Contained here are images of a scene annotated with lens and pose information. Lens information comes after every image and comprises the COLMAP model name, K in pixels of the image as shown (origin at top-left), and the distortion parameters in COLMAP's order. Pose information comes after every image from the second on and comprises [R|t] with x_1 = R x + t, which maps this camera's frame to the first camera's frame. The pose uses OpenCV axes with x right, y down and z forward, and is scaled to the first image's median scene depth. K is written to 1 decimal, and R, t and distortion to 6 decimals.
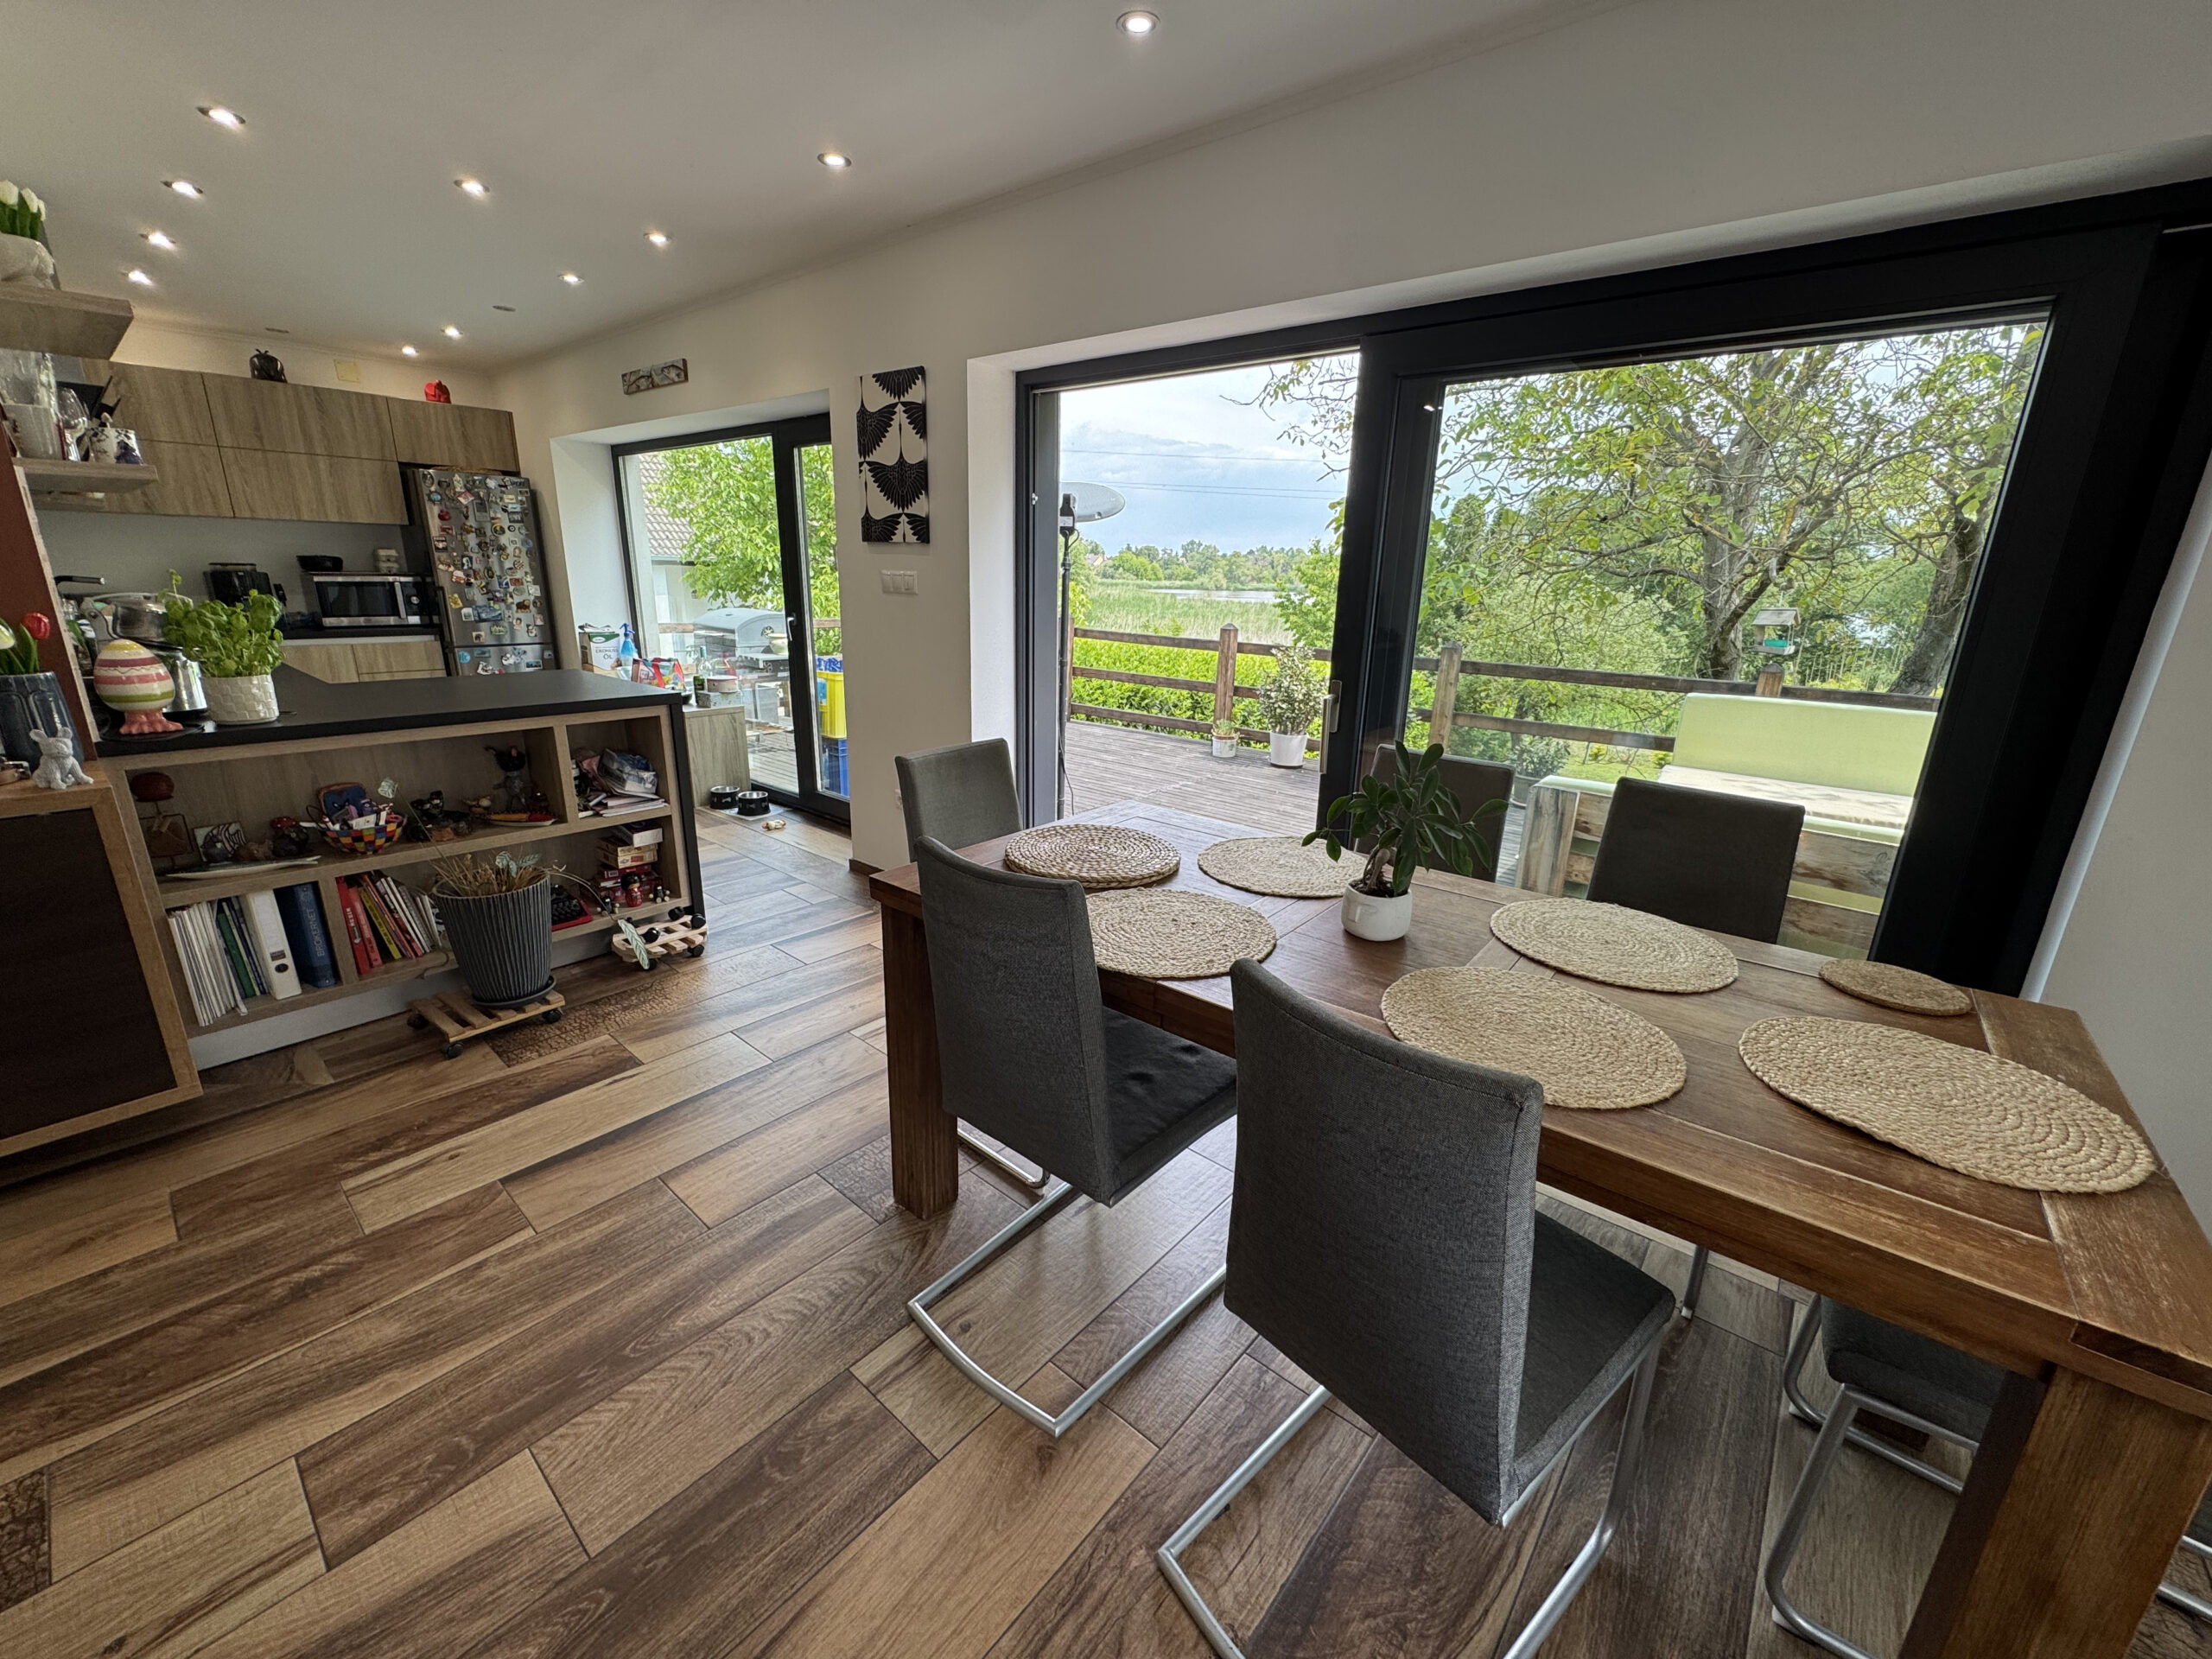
lens RADIAL K [[887.7, 0, 1102.9], [0, 887.7, 828.7], [0, 0, 1]] dist [-0.000971, 0.000012]
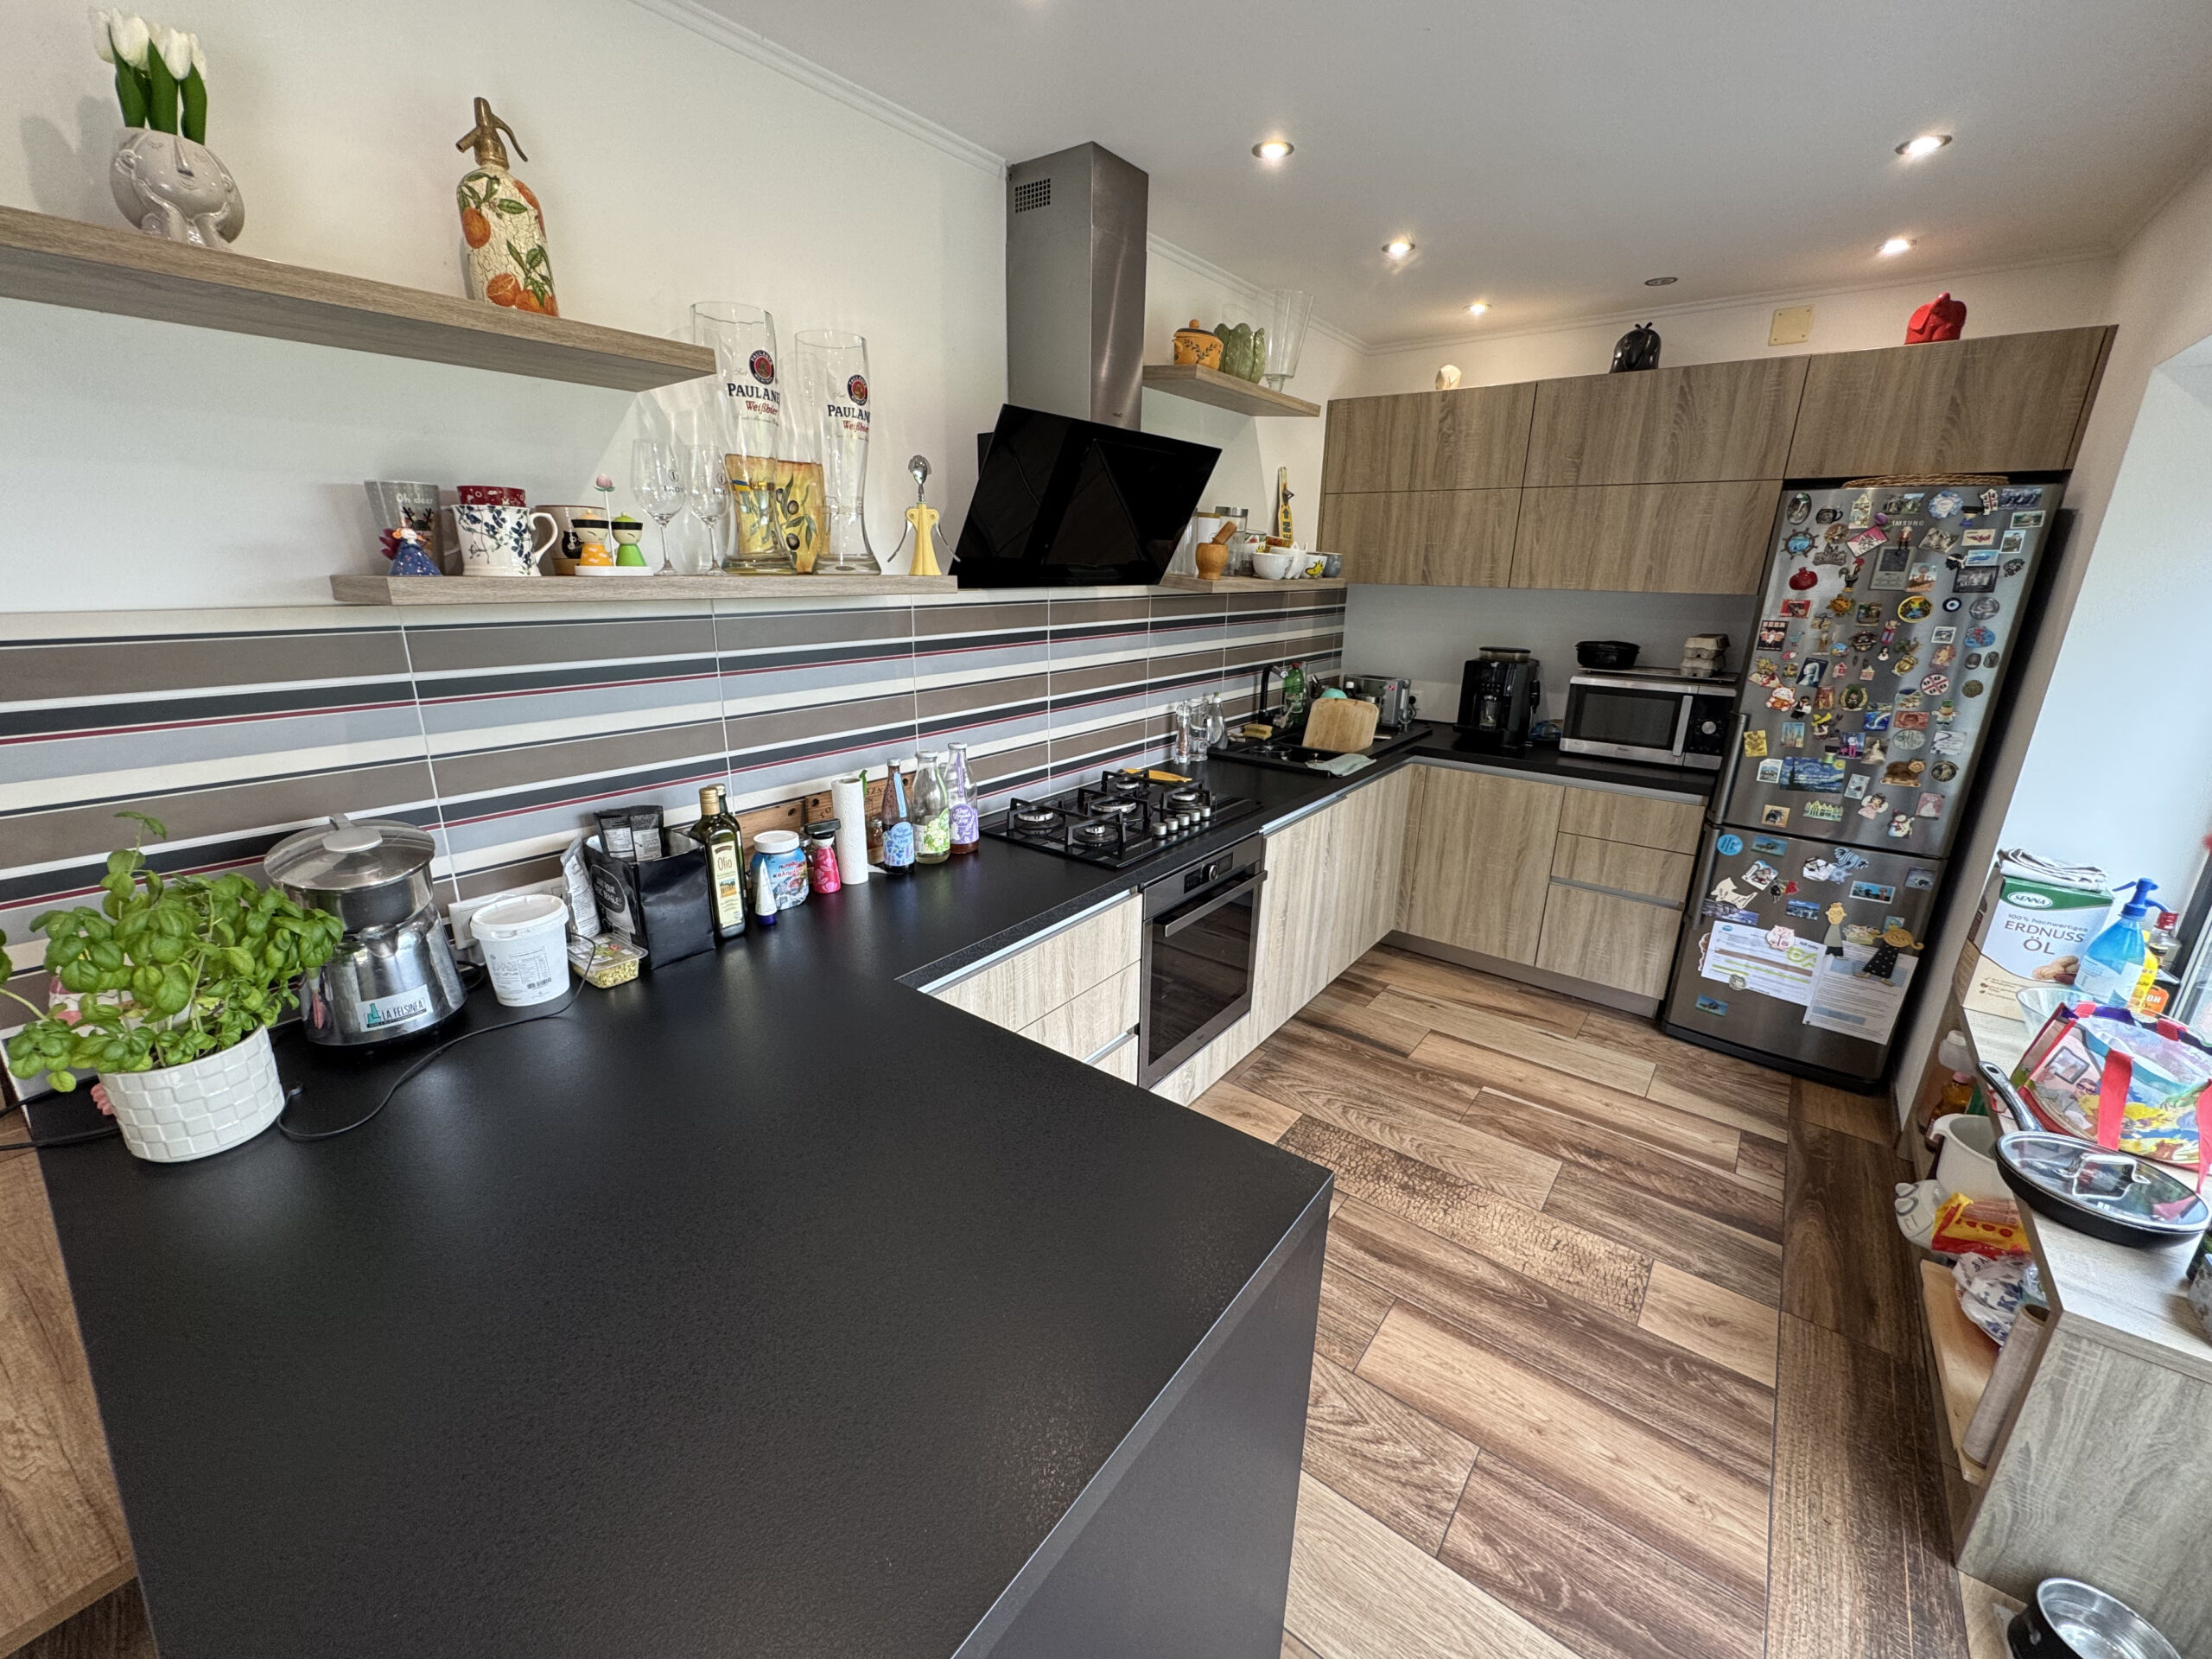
lens RADIAL K [[887.7, 0, 1102.9], [0, 887.7, 828.7], [0, 0, 1]] dist [-0.000971, 0.000012]
pose [[0.048171, 0.266281, -0.962691, -0.380458], [-0.293603, 0.925006, 0.241166, -0.353731], [0.954713, 0.271032, 0.122739, 0.931872]]
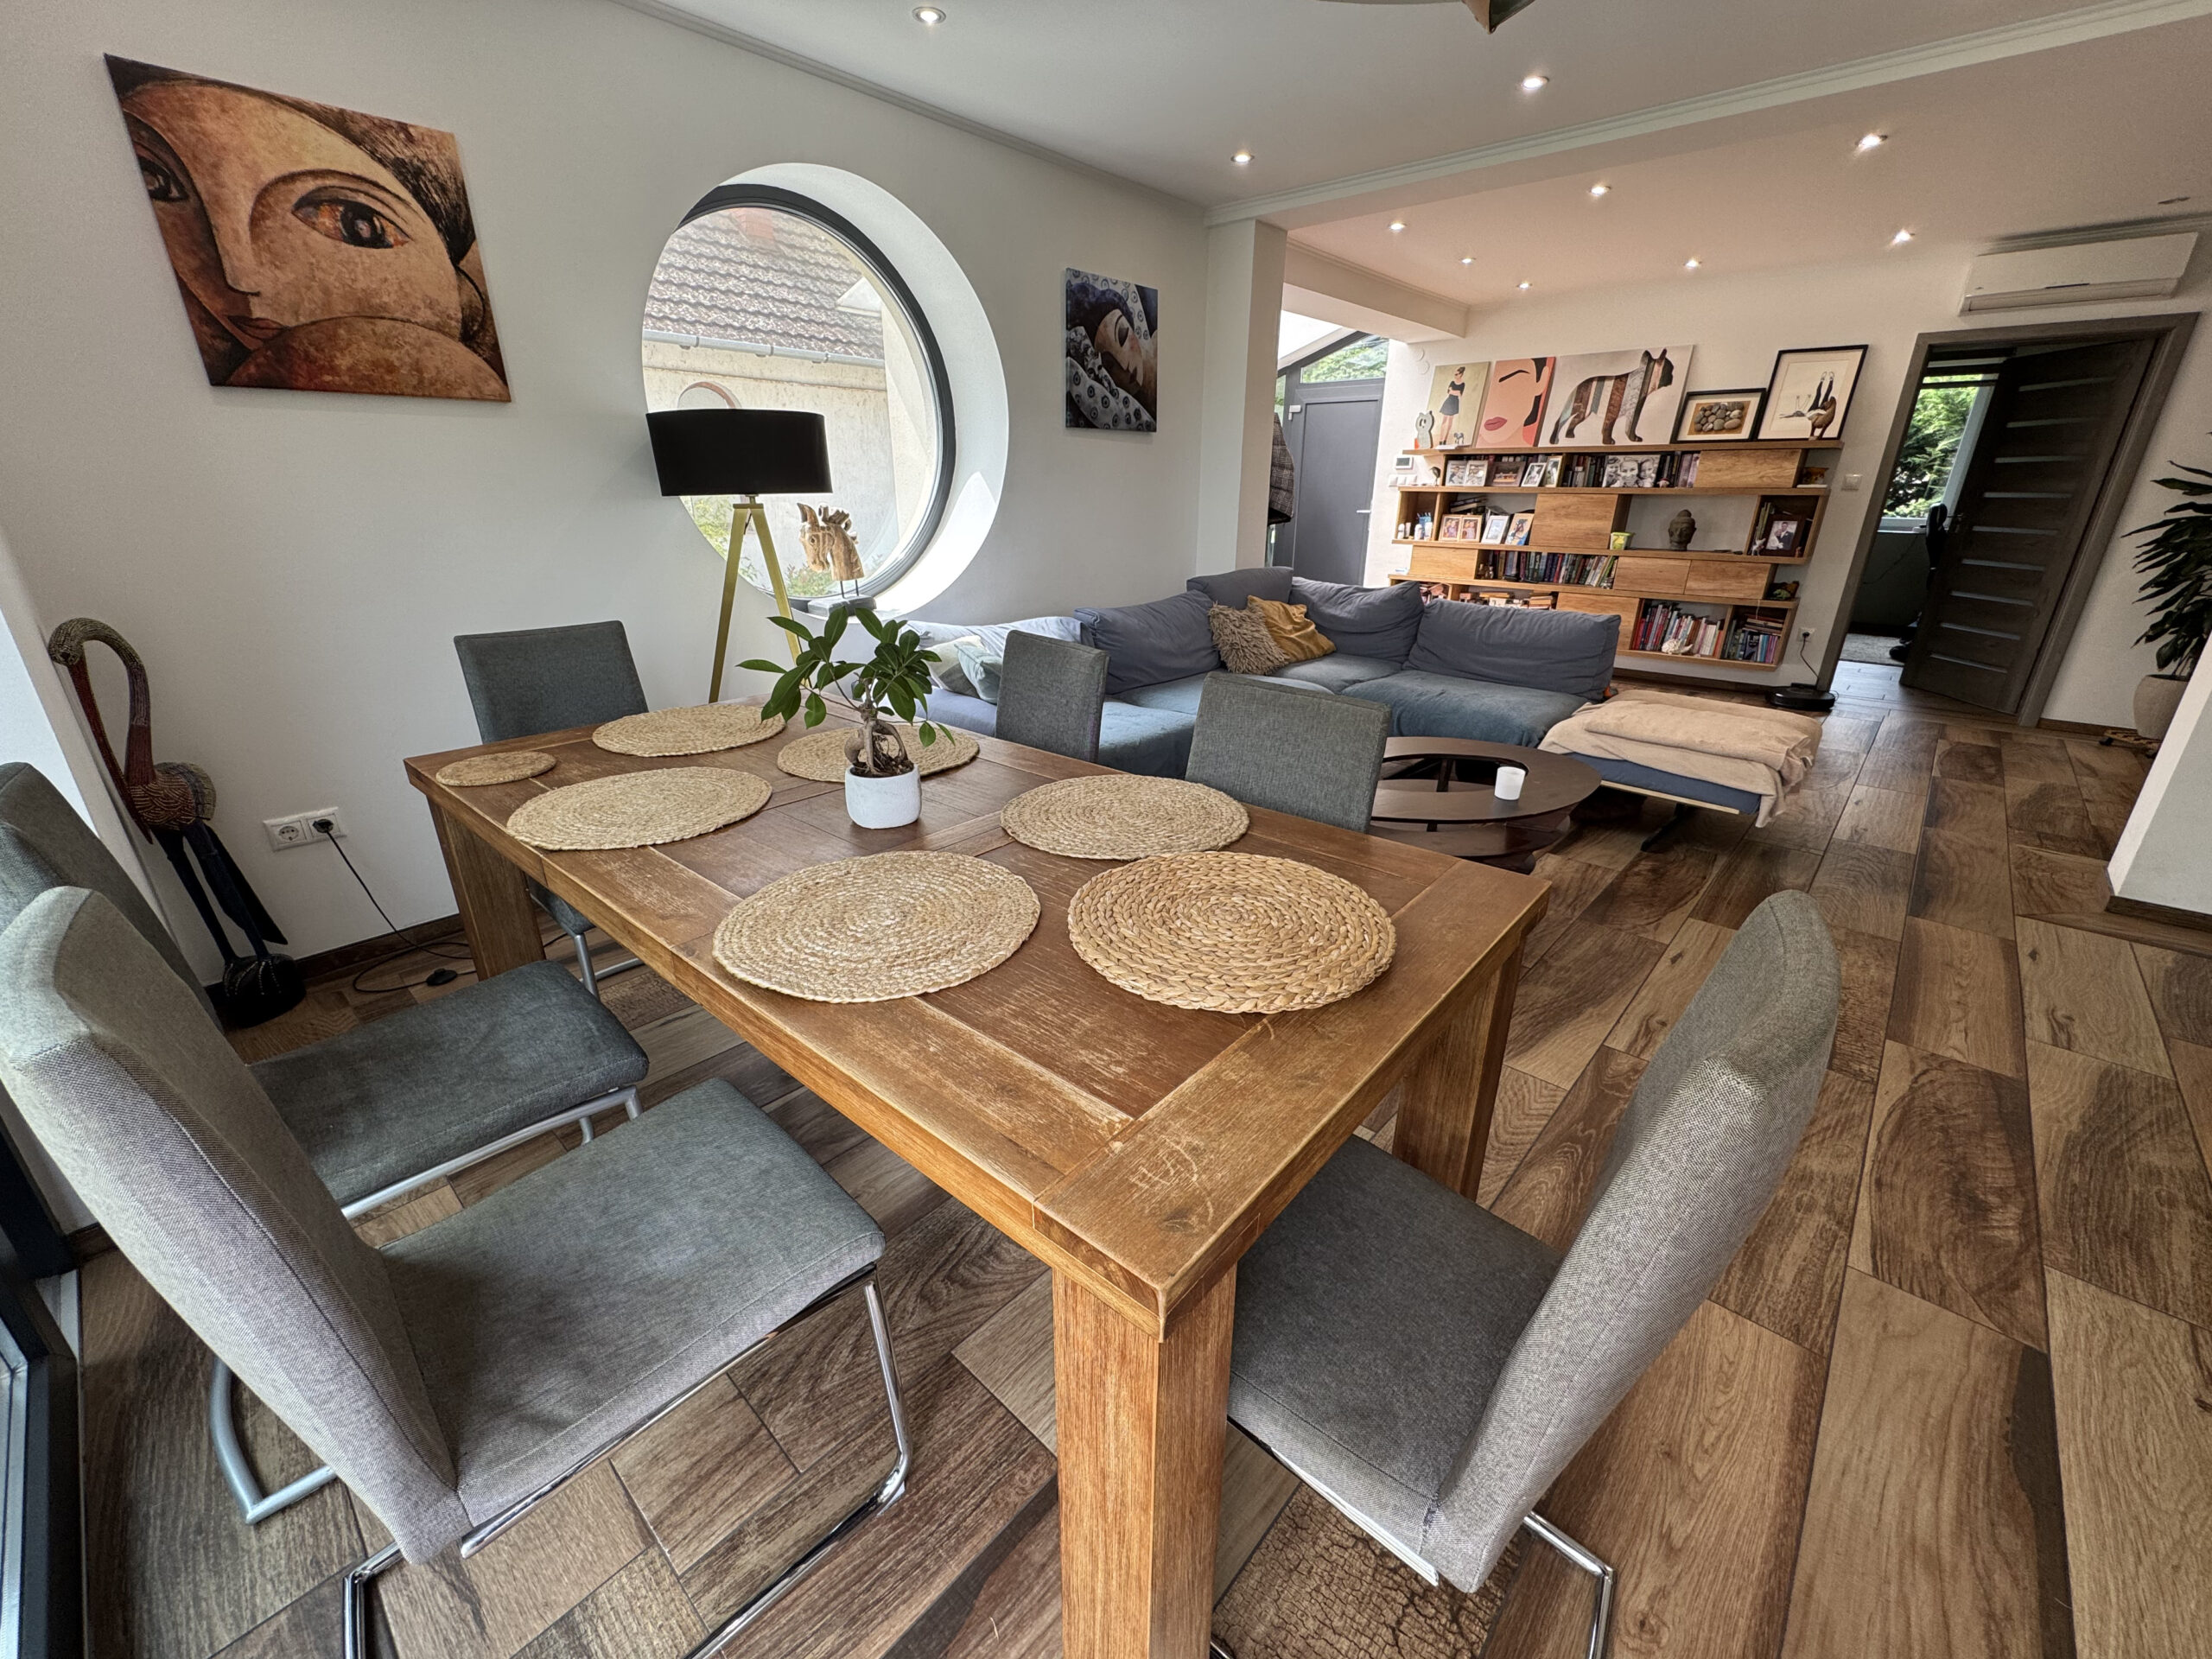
lens RADIAL K [[884.6, 0, 1103.4], [0, 884.6, 830.8], [0, 0, 1]] dist [-0.003446, -0.000071]
pose [[-0.998869, -0.042747, 0.020813, 0.031796], [-0.021195, 0.792208, 0.609884, -0.192014], [-0.042560, 0.608753, -0.792218, 0.779923]]
